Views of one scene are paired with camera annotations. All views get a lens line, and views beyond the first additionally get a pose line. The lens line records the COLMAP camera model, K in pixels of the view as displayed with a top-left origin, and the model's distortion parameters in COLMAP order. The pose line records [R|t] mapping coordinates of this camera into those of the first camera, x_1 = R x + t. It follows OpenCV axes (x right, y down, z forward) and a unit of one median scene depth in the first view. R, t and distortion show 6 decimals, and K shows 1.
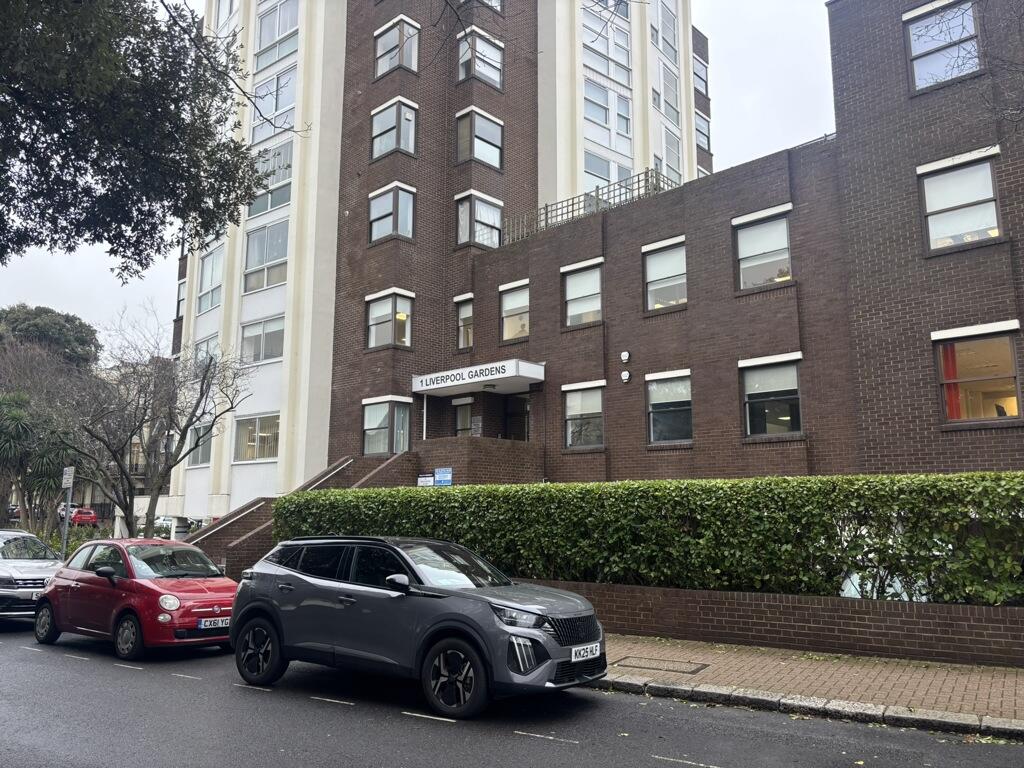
lens RADIAL K [[762.8, 0, 512.0], [0, 762.8, 384.0], [0, 0, 1]] dist [0.019853, -0.002463]
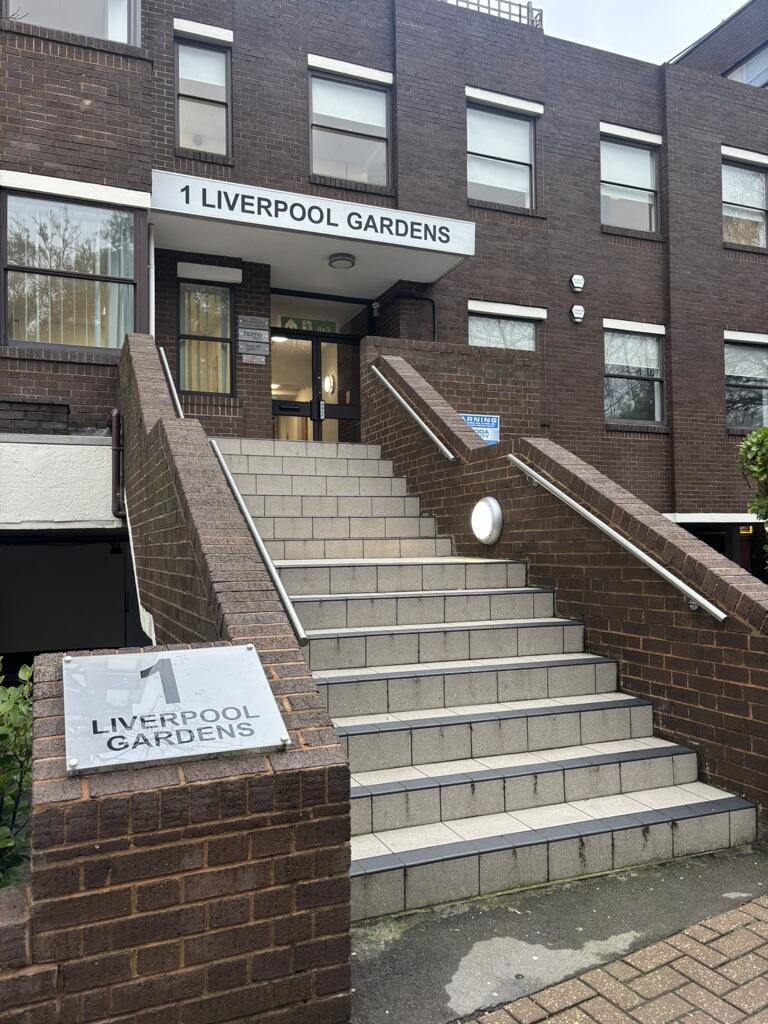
lens RADIAL K [[762.8, 0, 384.0], [0, 762.8, 512.0], [0, 0, 1]] dist [0.019853, -0.002463]
pose [[0.419153, 0.025640, 0.907553, -0.488081], [-0.133678, 0.990450, 0.033757, 0.151996], [-0.898020, -0.135469, 0.418578, 0.827311]]
